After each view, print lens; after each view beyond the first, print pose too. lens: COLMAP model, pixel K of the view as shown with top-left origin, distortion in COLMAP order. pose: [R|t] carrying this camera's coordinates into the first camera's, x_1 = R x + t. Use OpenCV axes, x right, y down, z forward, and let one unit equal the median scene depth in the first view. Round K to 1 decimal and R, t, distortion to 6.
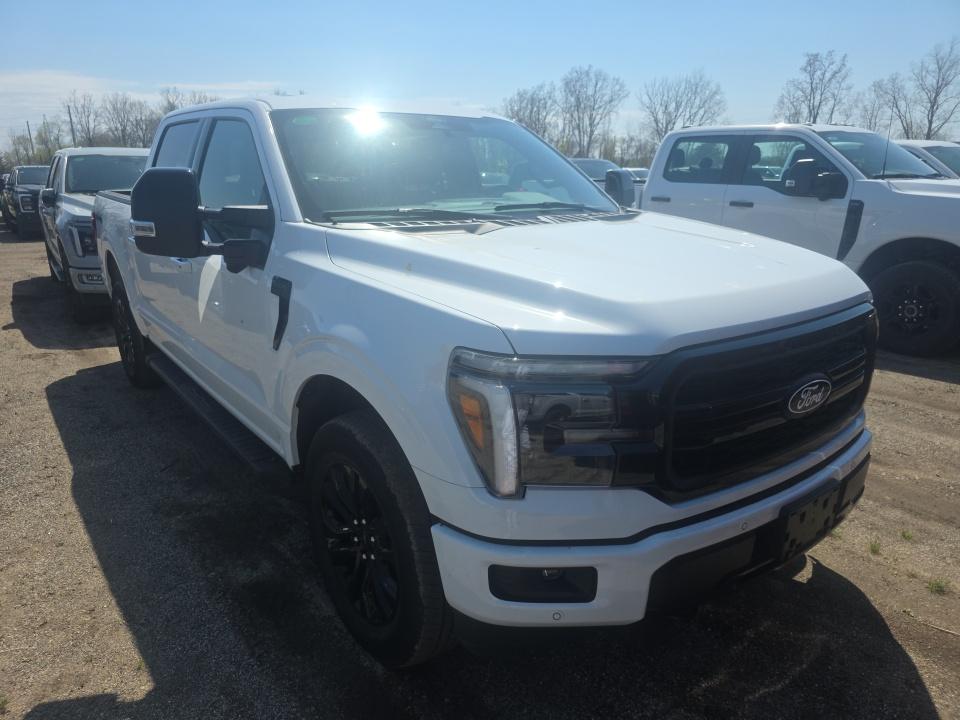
lens RADIAL K [[671.5, 0, 476.6], [0, 671.5, 365.8], [0, 0, 1]] dist [0.043357, -0.043780]
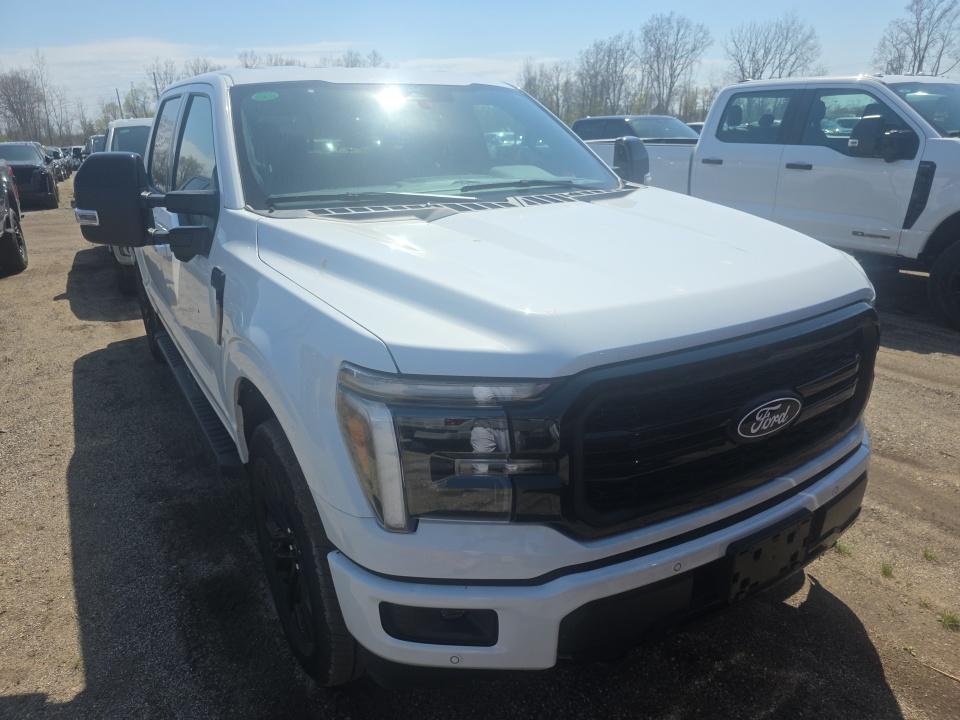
lens RADIAL K [[671.5, 0, 476.6], [0, 671.5, 365.8], [0, 0, 1]] dist [0.043357, -0.043780]
pose [[0.994446, 0.014820, -0.104198, 0.150732], [-0.008937, 0.998351, 0.056696, -0.046970], [0.104866, -0.055450, 0.992939, 0.080200]]
